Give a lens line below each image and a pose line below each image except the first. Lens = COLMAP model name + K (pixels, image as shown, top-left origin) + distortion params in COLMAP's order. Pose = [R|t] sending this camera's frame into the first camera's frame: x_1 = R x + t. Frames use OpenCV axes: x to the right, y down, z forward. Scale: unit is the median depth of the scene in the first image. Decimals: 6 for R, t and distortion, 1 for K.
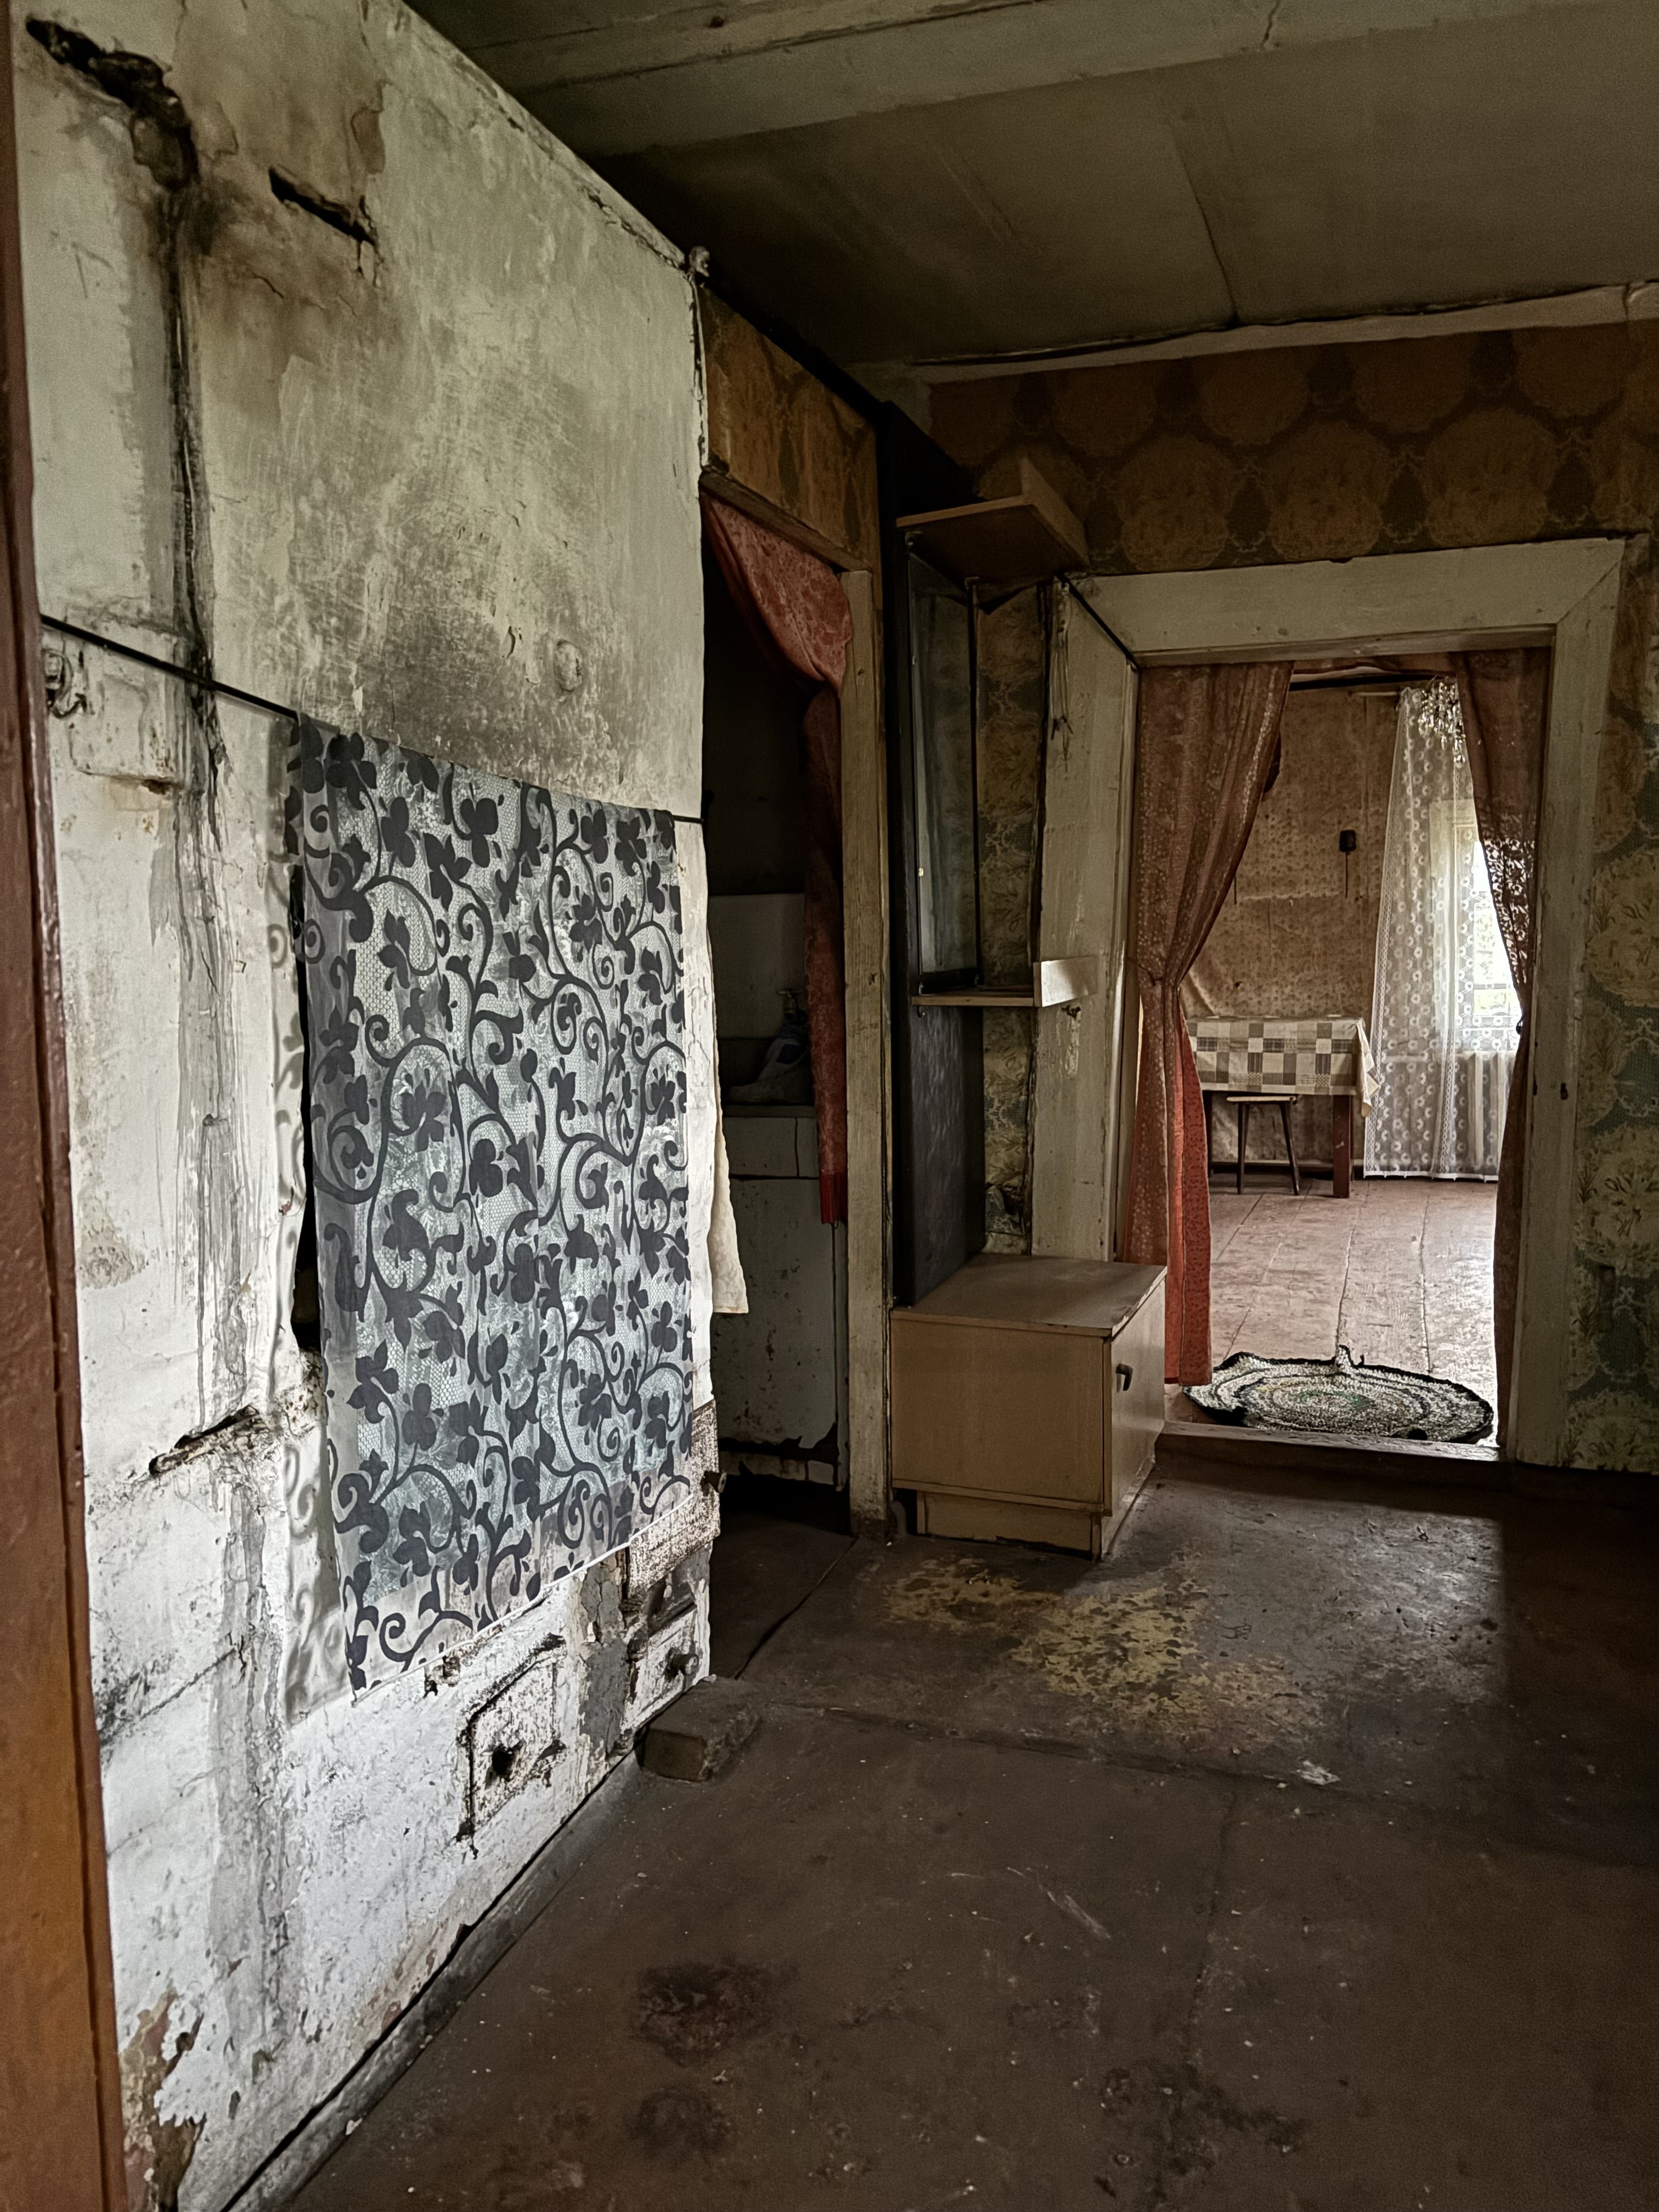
lens RADIAL K [[1679.3, 0, 829.6], [0, 1679.3, 1104.0], [0, 0, 1]] dist [0.037677, -0.018495]
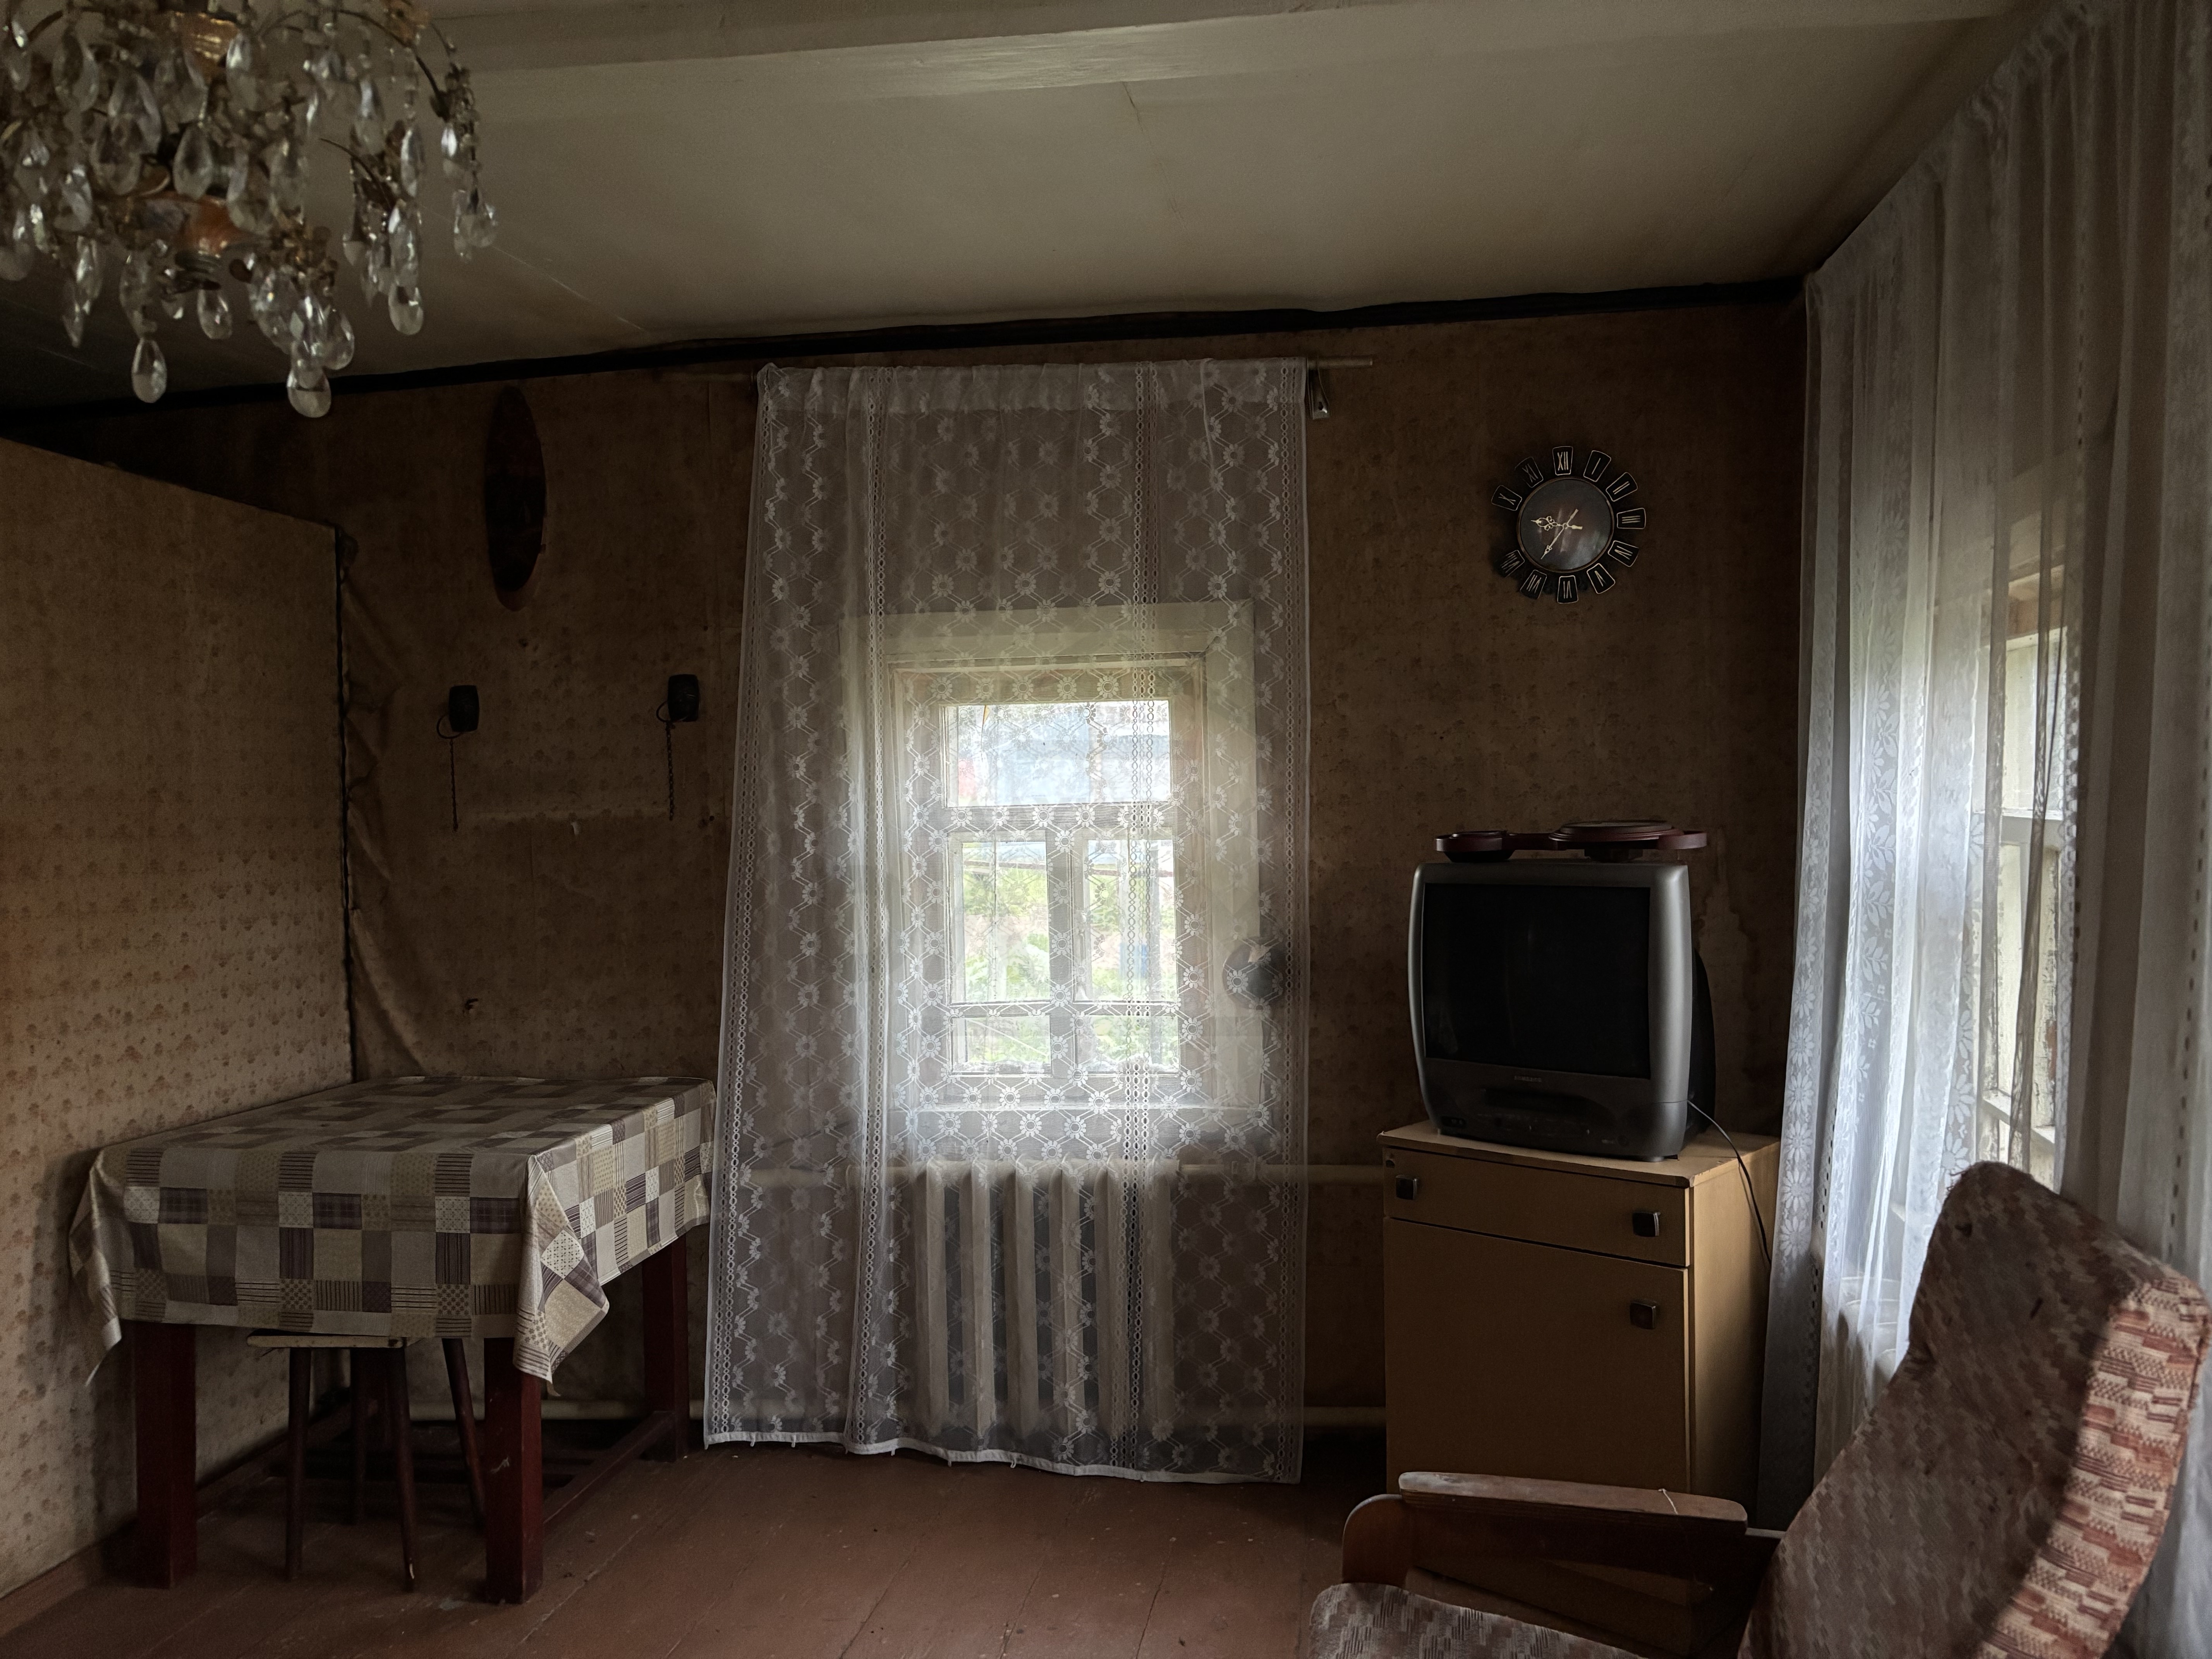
lens RADIAL K [[1679.3, 0, 1100.8], [0, 1679.3, 851.6], [0, 0, 1]] dist [0.037677, -0.018495]
pose [[0.984304, -0.003517, 0.176448, 0.344882], [0.014767, 0.997936, -0.062489, -0.084860], [-0.175864, 0.064114, 0.982324, 0.538812]]
